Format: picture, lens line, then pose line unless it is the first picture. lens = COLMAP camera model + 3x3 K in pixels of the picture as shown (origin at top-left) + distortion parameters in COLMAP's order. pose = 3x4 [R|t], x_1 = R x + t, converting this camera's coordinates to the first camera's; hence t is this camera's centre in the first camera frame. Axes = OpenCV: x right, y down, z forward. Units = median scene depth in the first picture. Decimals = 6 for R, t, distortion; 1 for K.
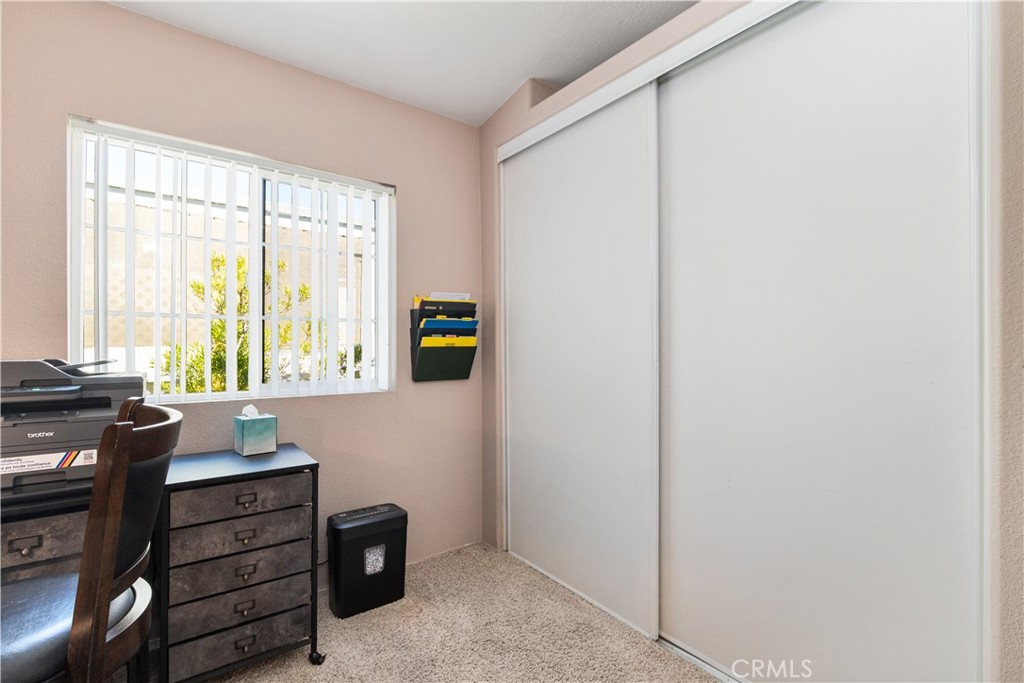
lens RADIAL K [[467.5, 0, 511.8], [0, 467.5, 339.8], [0, 0, 1]] dist [0.004880, -0.001570]
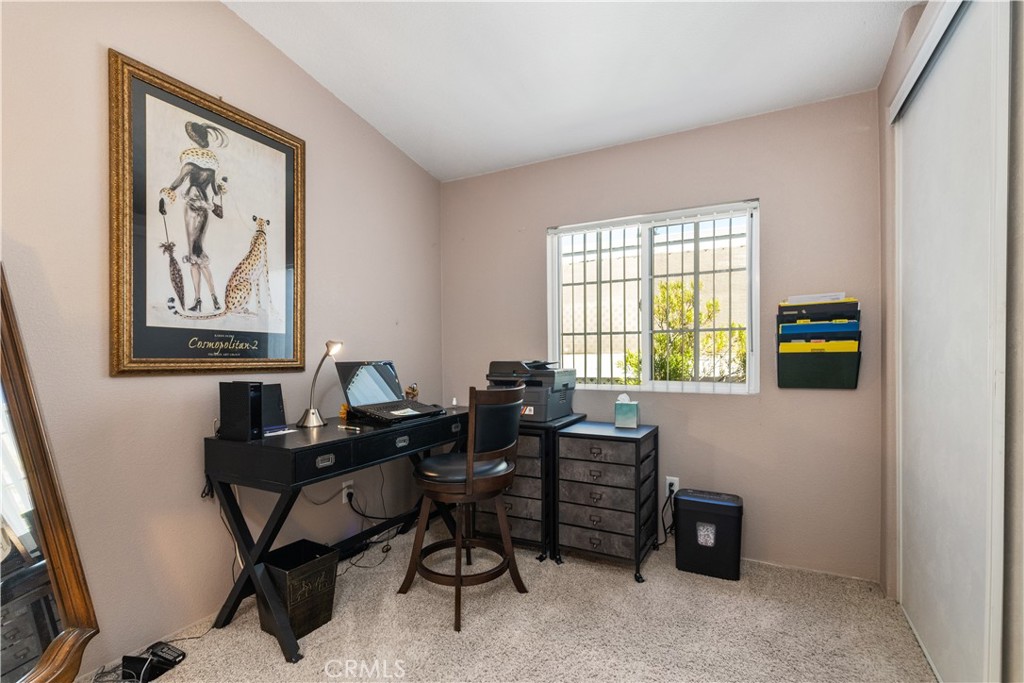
lens RADIAL K [[467.5, 0, 512.2], [0, 467.5, 352.6], [0, 0, 1]] dist [0.004880, -0.001570]
pose [[0.426339, -0.005812, -0.904545, 0.560098], [0.019060, 0.999815, 0.002560, 0.001420], [0.904363, -0.018332, 0.426371, 0.067231]]
